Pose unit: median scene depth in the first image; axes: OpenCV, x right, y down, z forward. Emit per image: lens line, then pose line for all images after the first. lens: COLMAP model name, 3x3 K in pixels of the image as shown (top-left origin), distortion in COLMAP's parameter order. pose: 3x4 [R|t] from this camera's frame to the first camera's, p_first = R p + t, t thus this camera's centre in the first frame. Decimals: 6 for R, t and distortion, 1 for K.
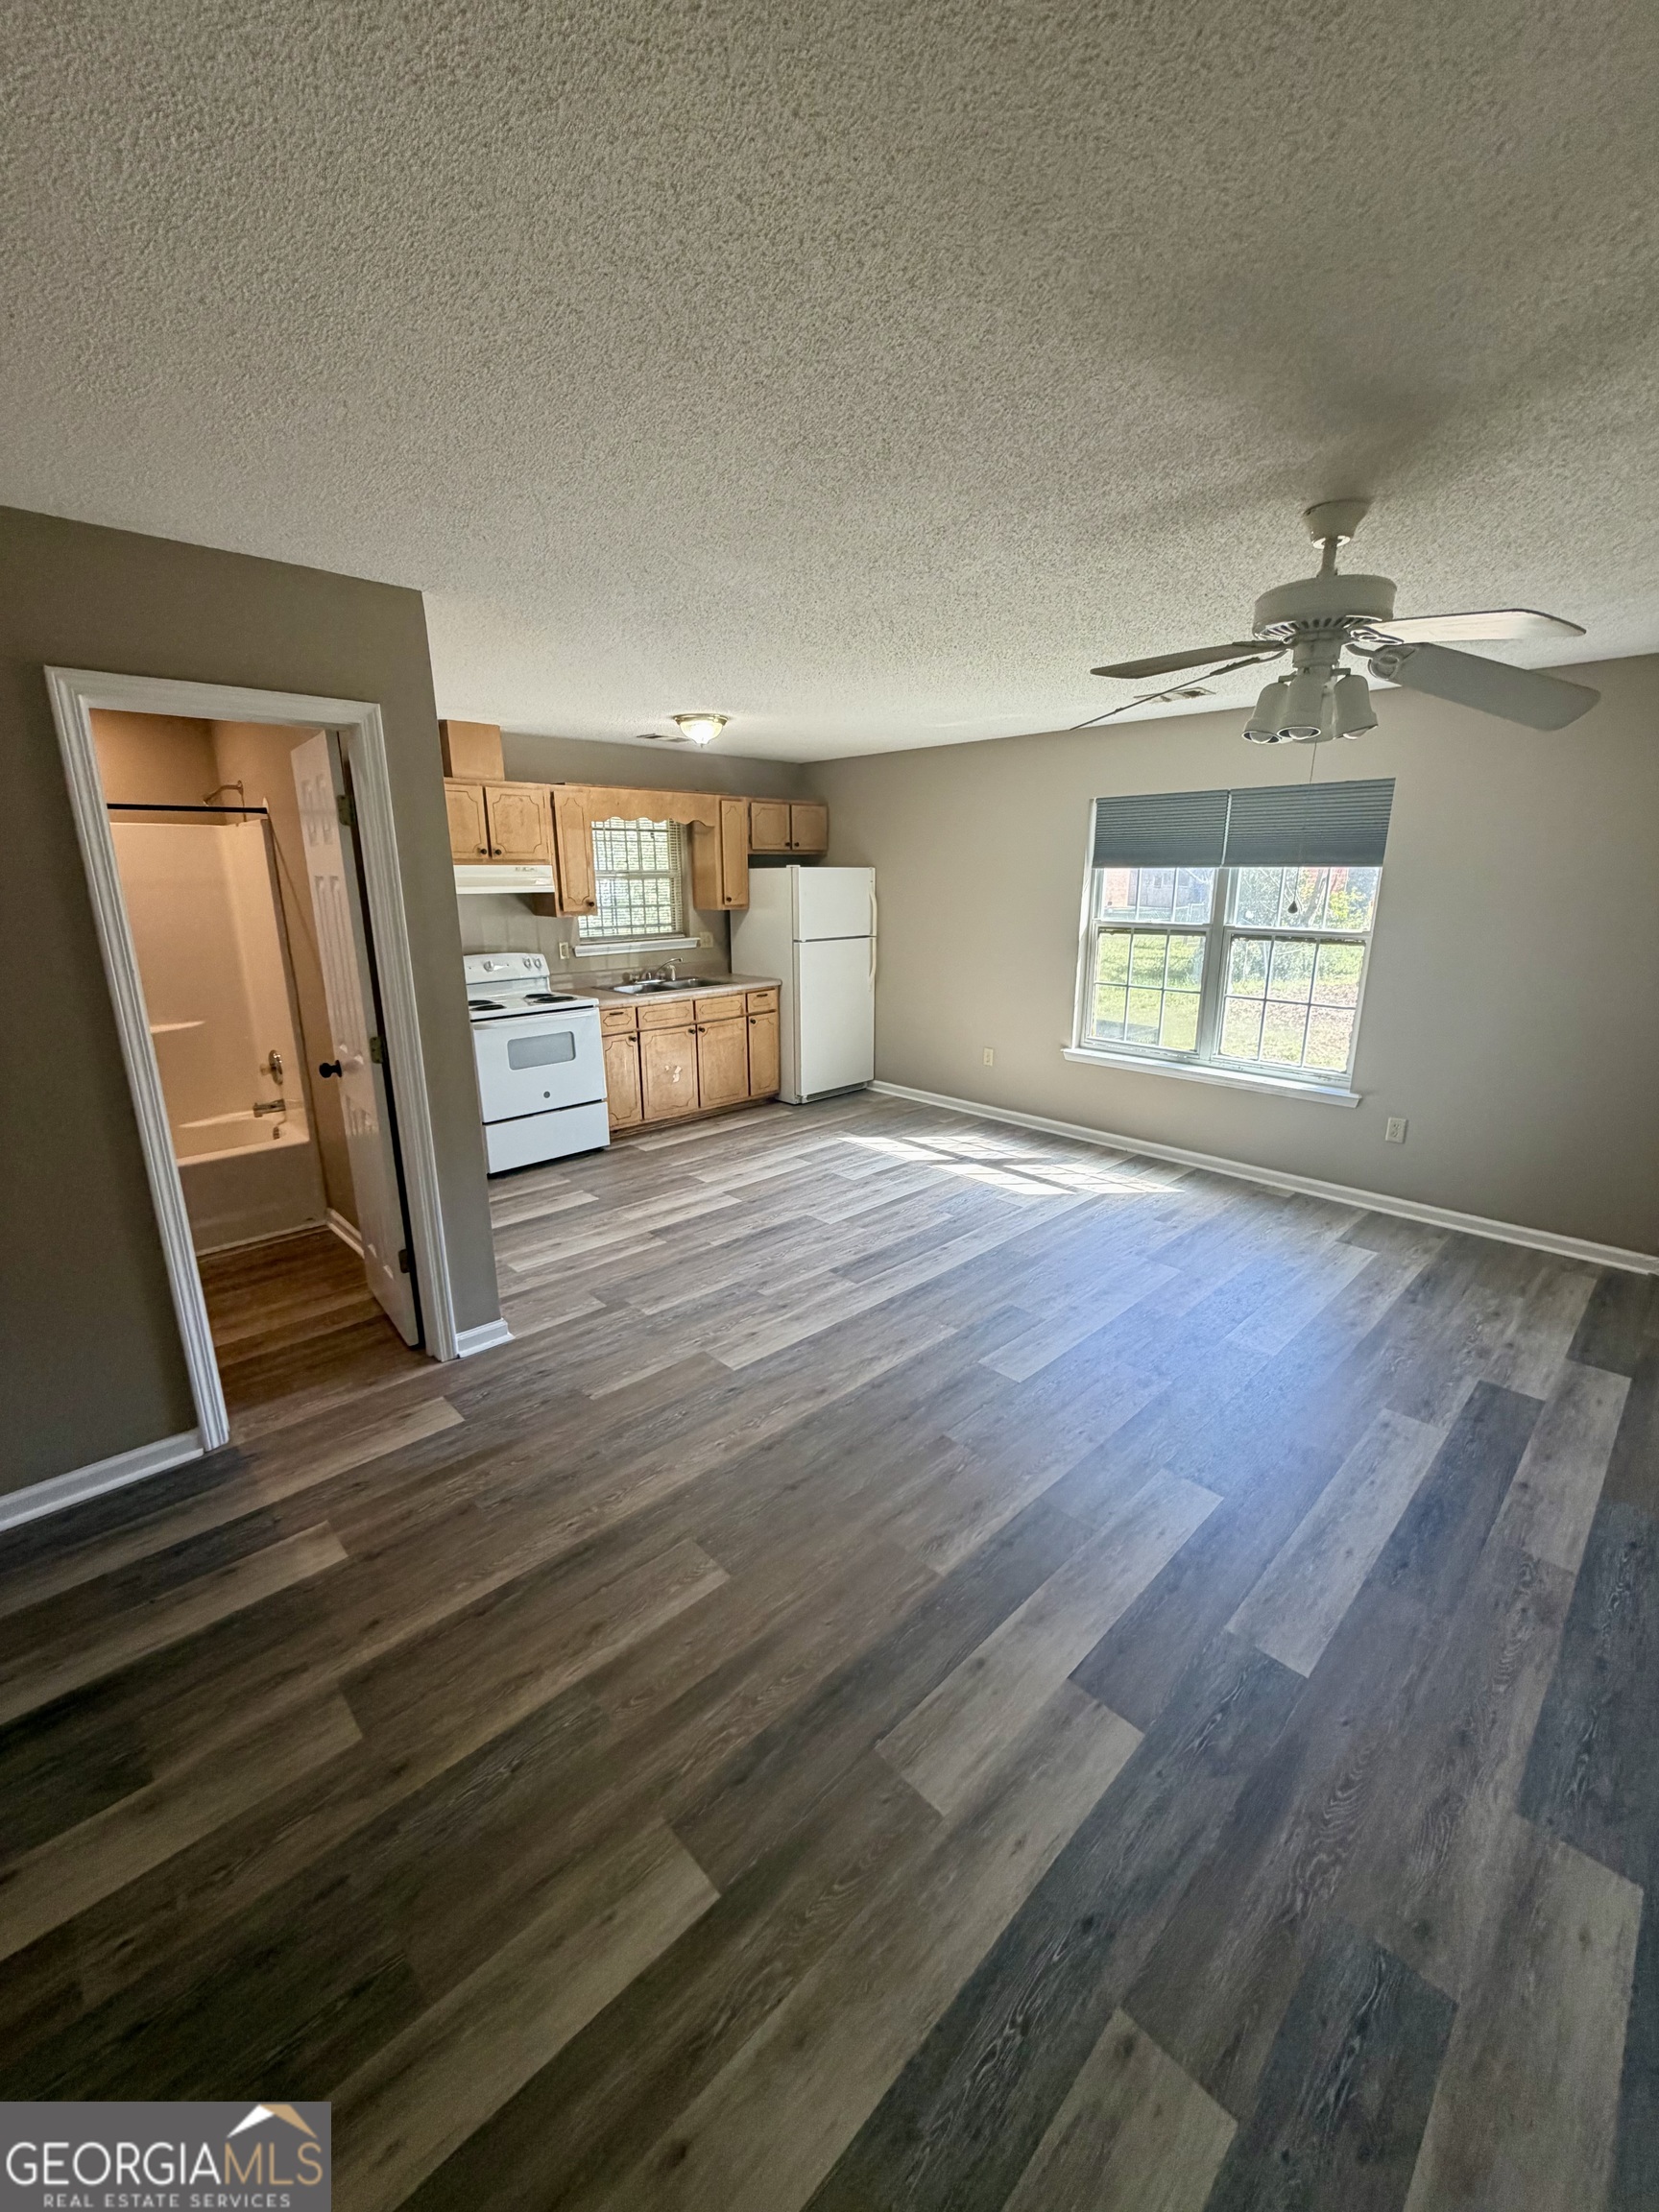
lens RADIAL K [[881.5, 0, 830.7], [0, 881.5, 1096.4], [0, 0, 1]] dist [0.000315, -0.000022]
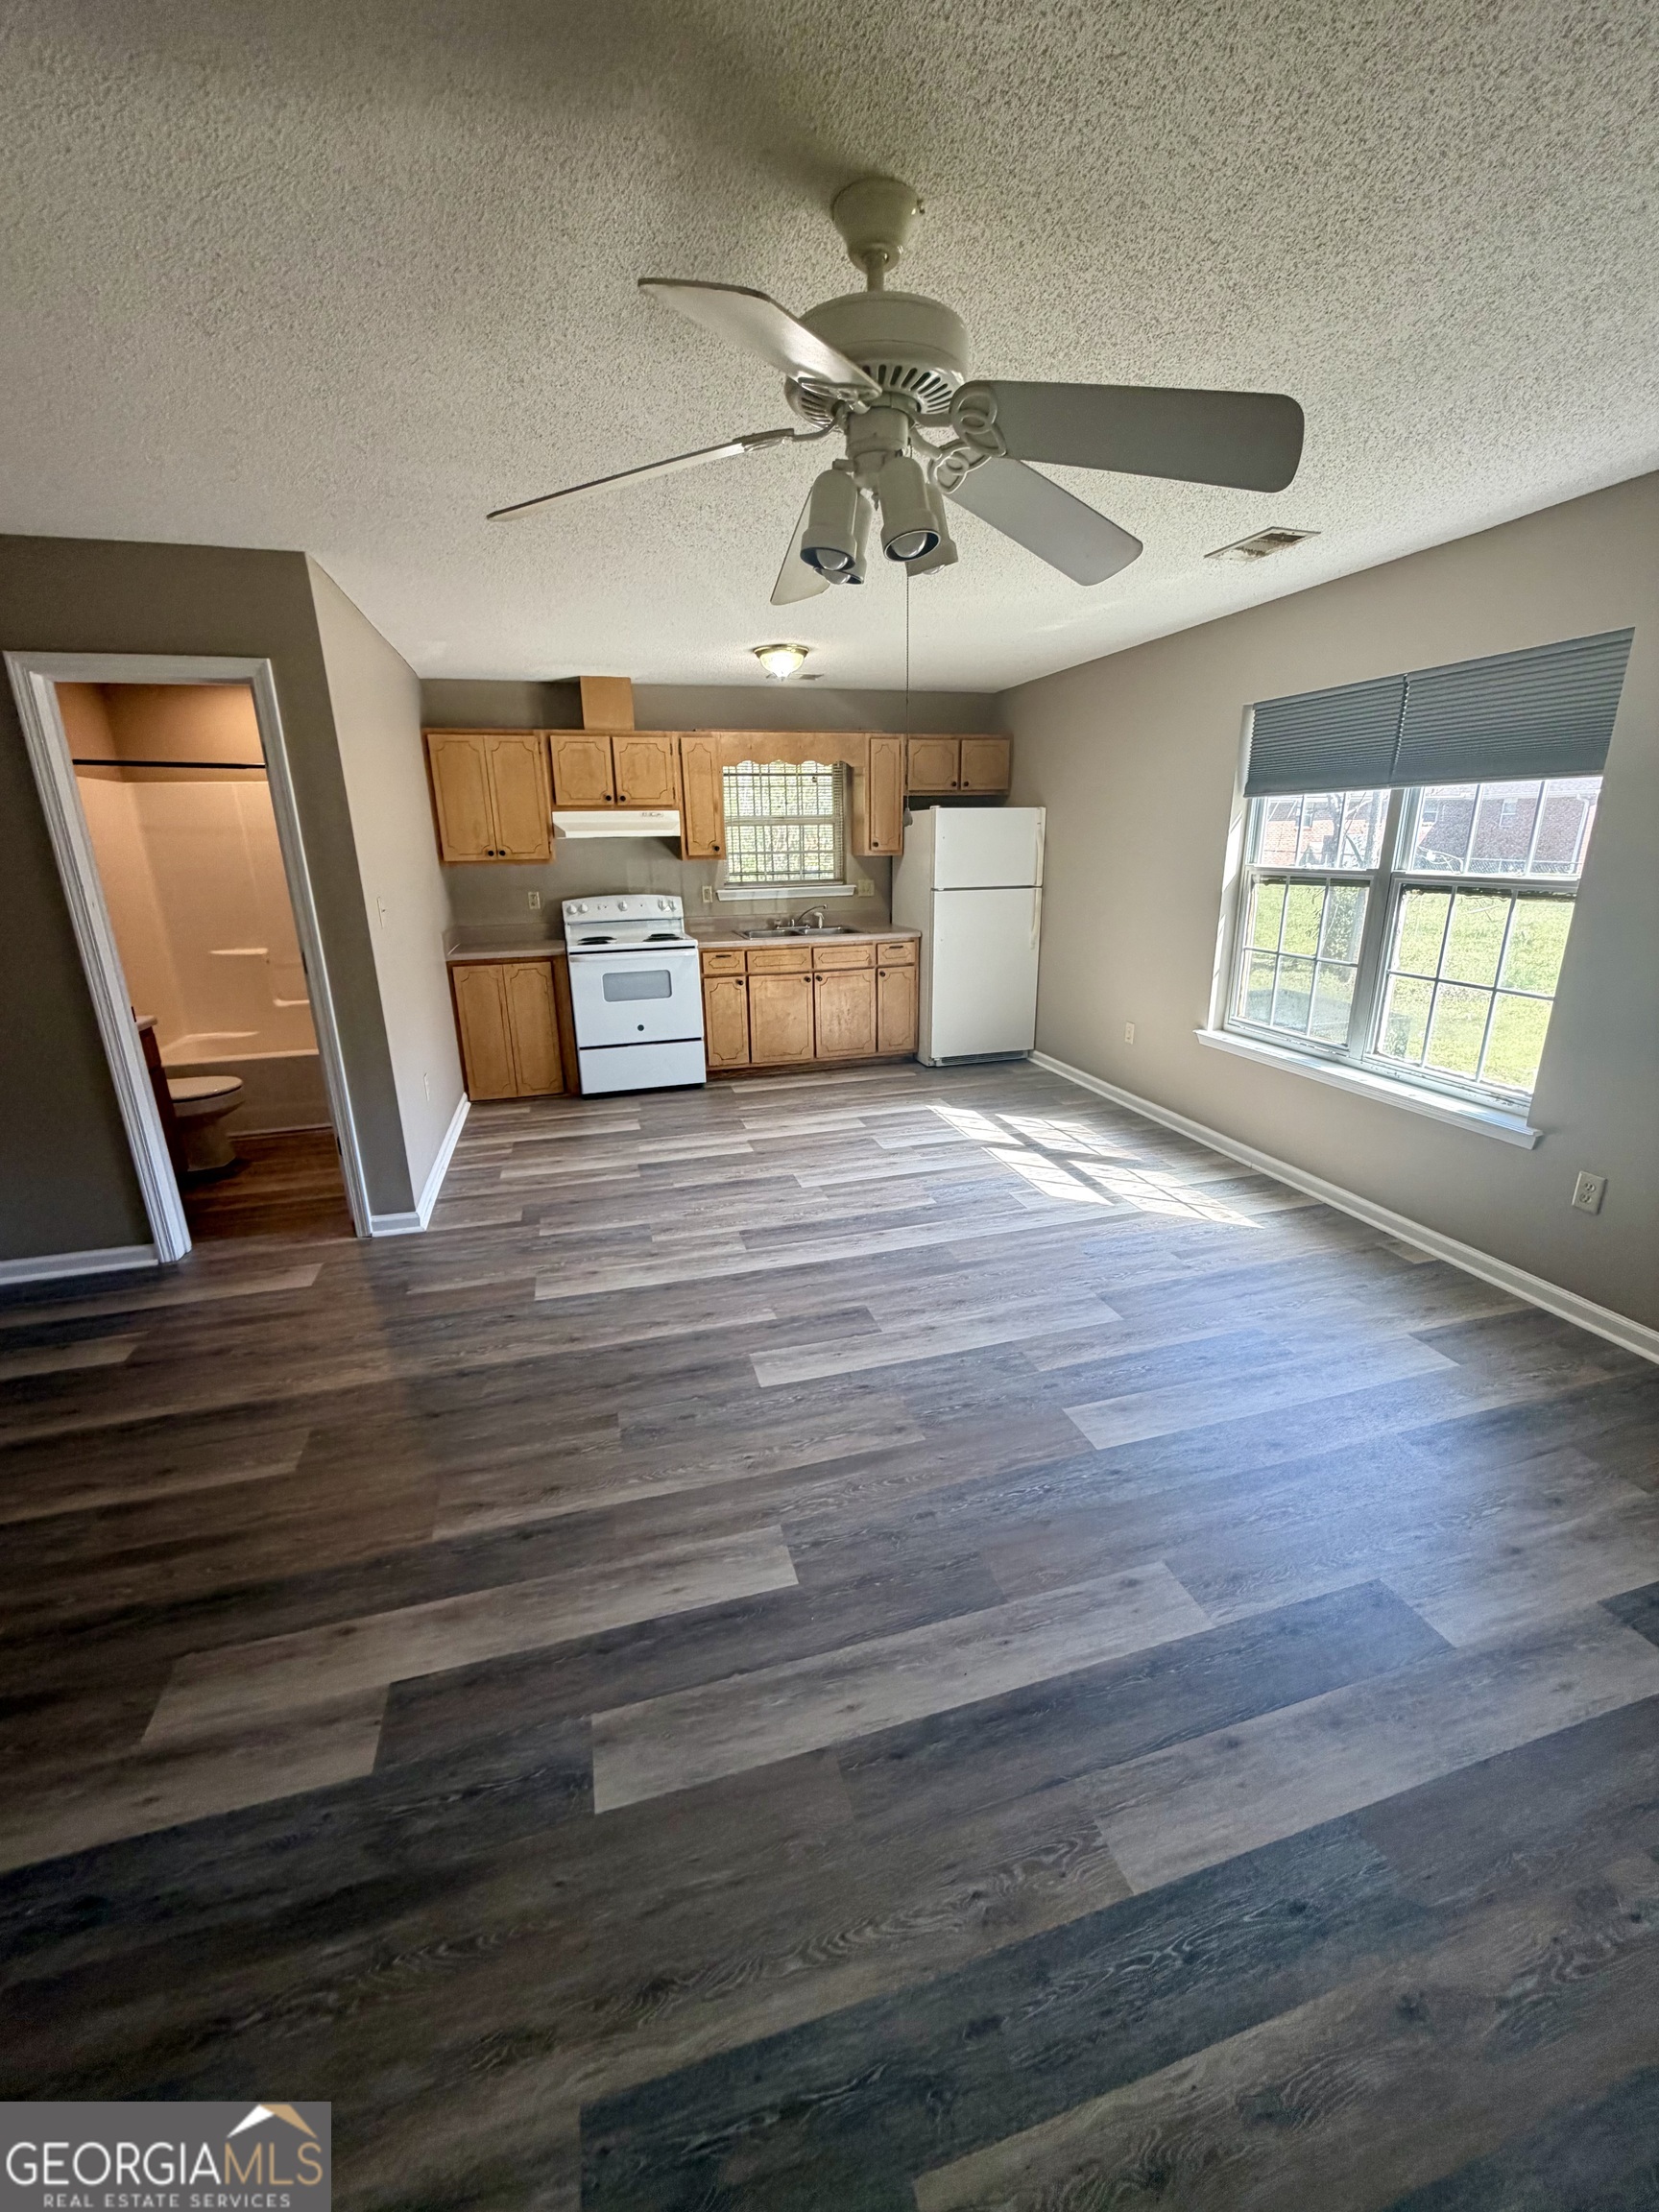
lens RADIAL K [[881.5, 0, 830.7], [0, 881.5, 1096.4], [0, 0, 1]] dist [0.000315, -0.000022]
pose [[0.884564, 0.122235, -0.450117, 0.394213], [-0.102798, 0.992410, 0.067486, -0.016147], [0.454950, -0.013425, 0.890416, 0.162693]]
